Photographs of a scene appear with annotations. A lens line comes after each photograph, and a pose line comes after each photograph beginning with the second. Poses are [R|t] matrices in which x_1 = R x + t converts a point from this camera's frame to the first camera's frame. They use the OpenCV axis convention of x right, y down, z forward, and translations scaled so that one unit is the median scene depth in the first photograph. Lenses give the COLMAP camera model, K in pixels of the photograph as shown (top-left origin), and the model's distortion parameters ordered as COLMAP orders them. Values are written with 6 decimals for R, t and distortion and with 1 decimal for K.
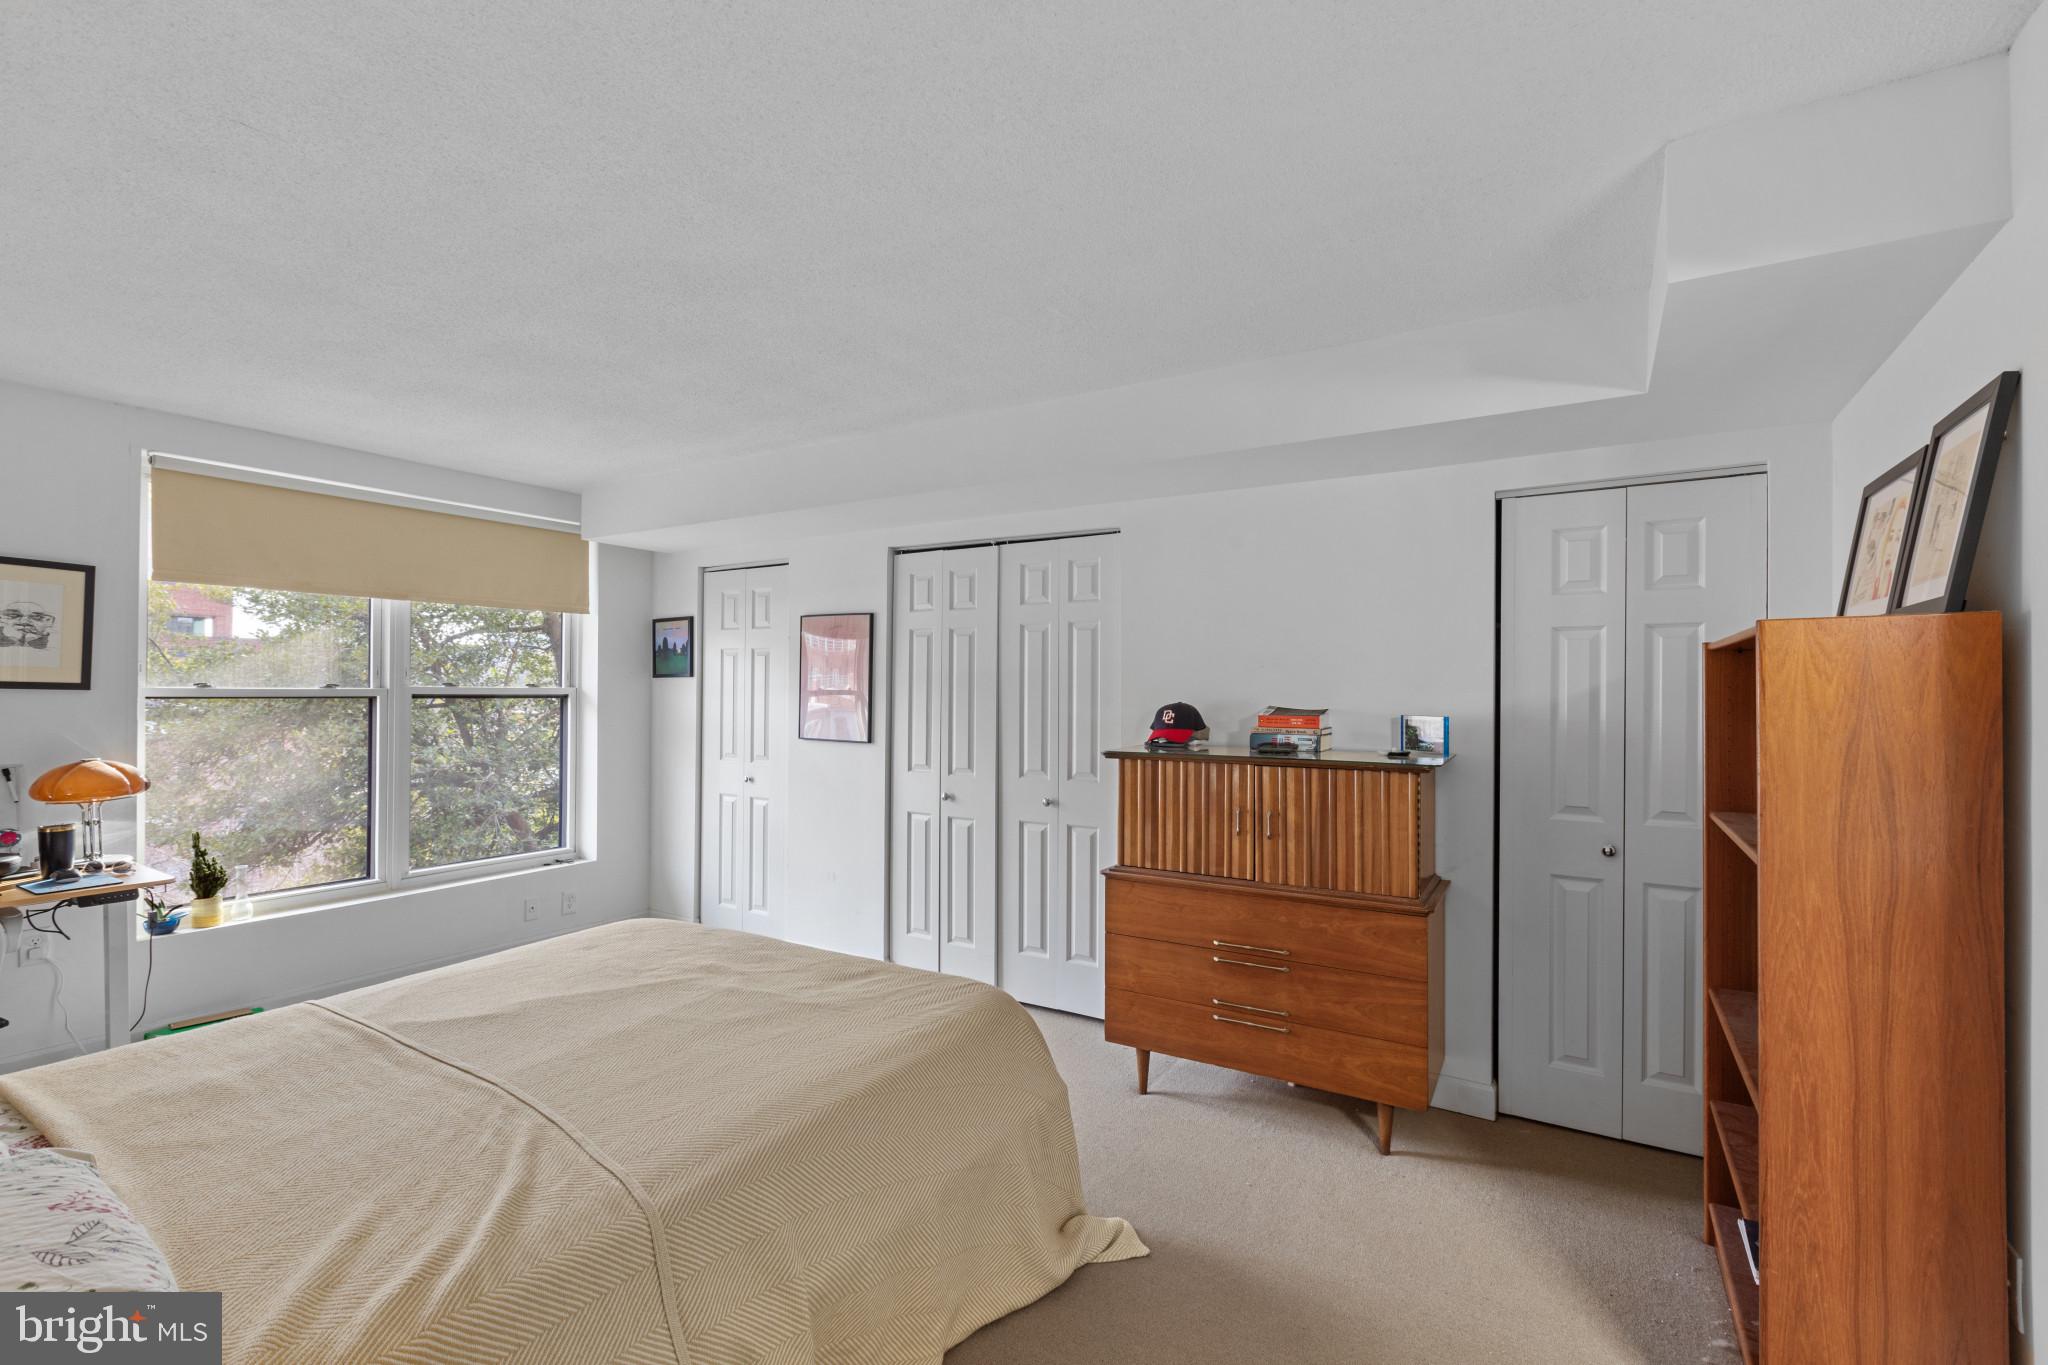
lens RADIAL K [[904.9, 0, 1022.7], [0, 904.9, 678.0], [0, 0, 1]] dist [-0.001045, 0.000541]
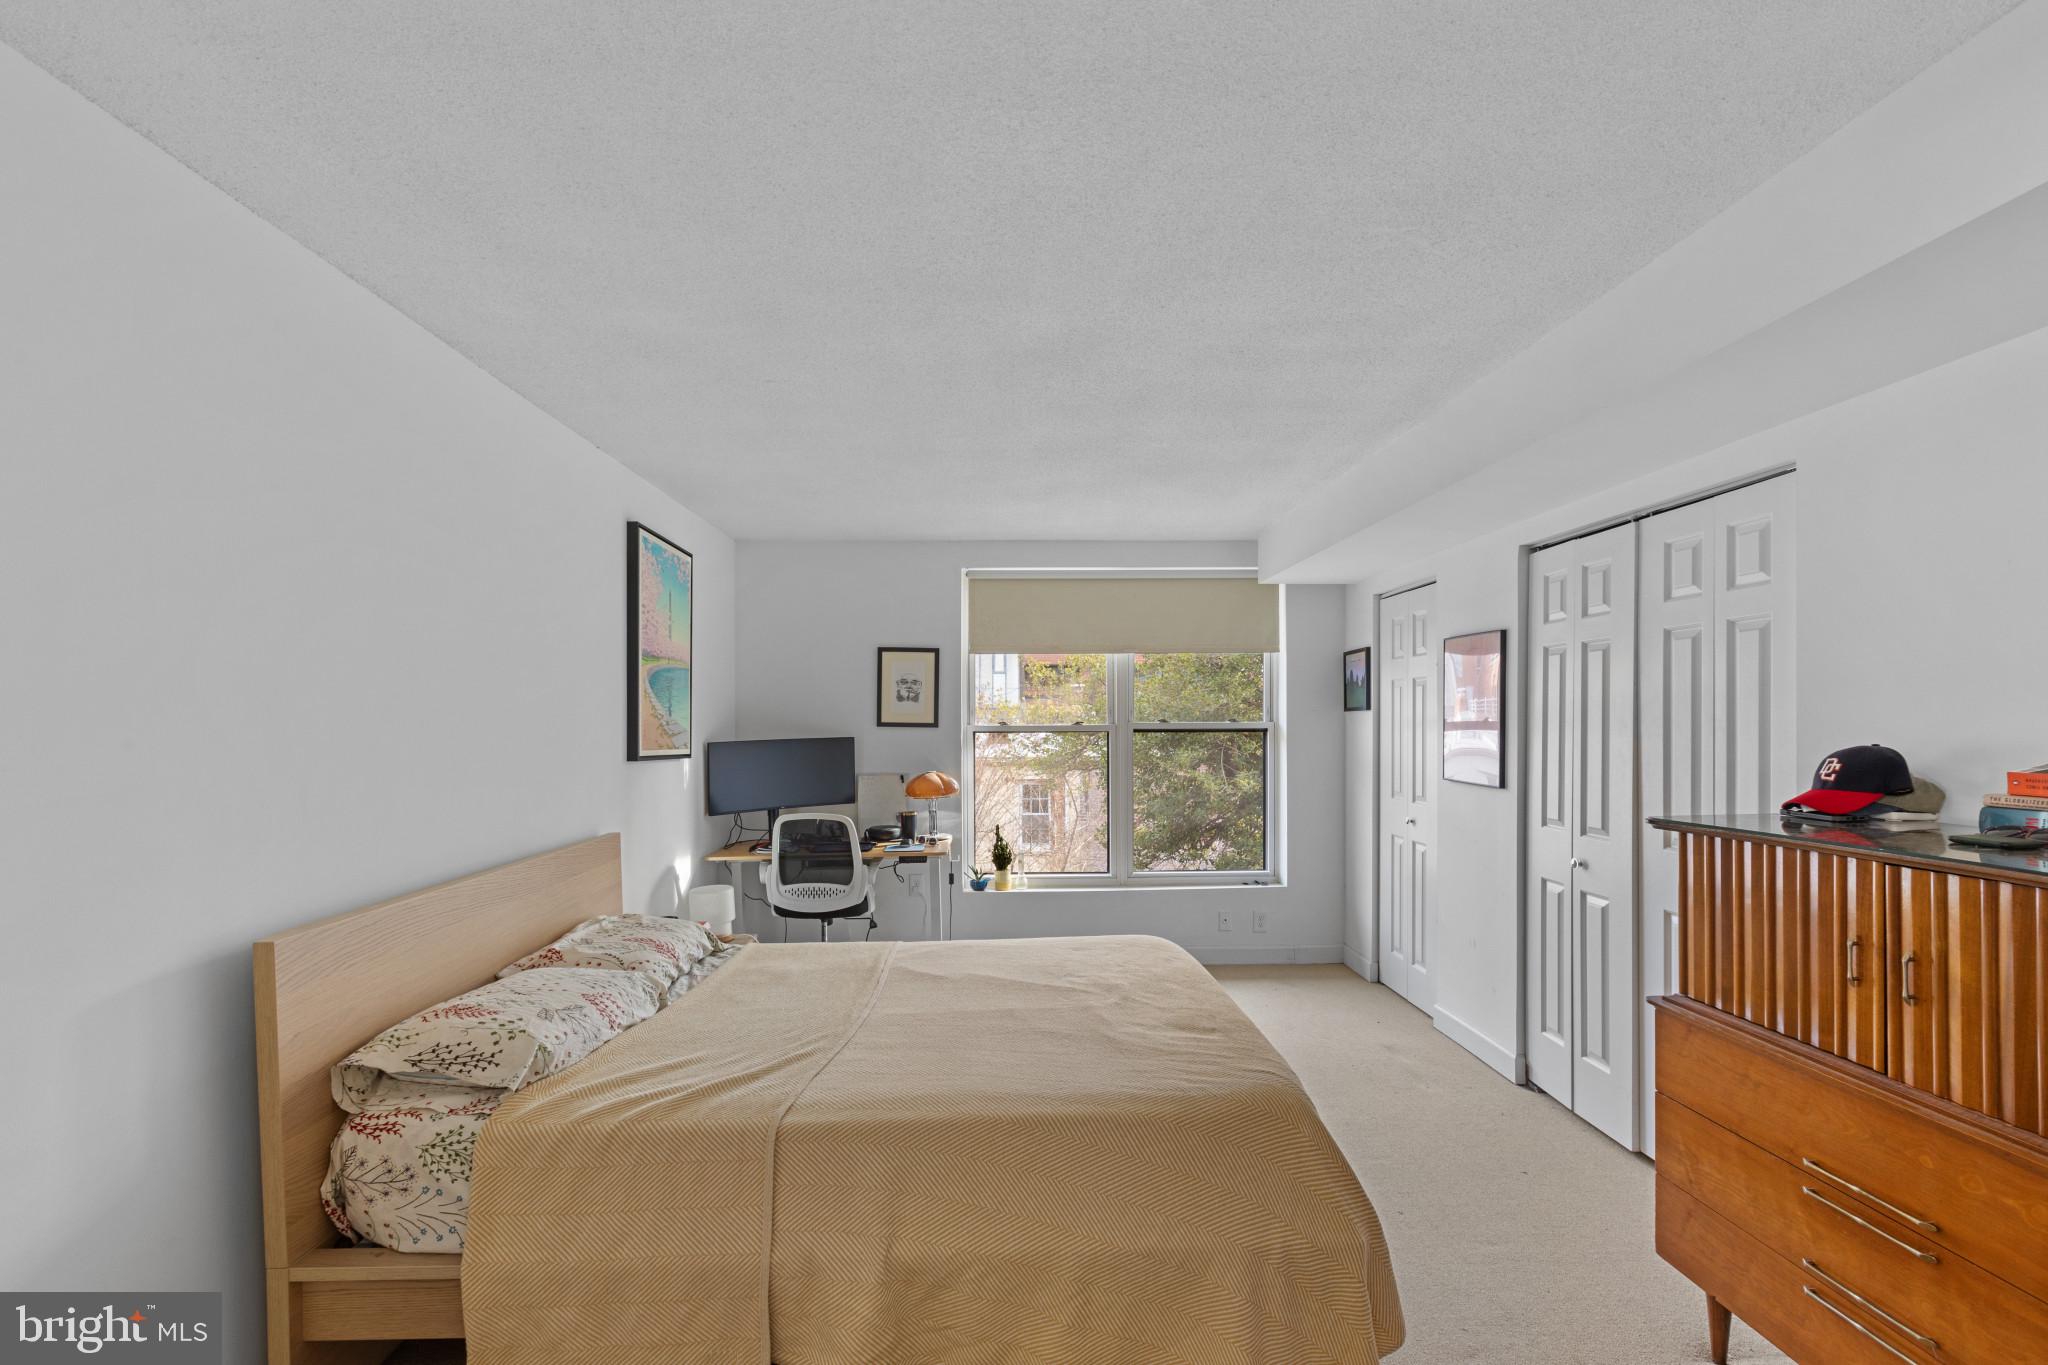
lens RADIAL K [[925.2, 0, 1019.9], [0, 925.2, 724.3], [0, 0, 1]] dist [0.003005, 0.000193]
pose [[0.552567, -0.004417, -0.833457, 0.366498], [0.019931, 0.999770, 0.007915, -0.001931], [0.833230, -0.020985, 0.552528, 0.219012]]
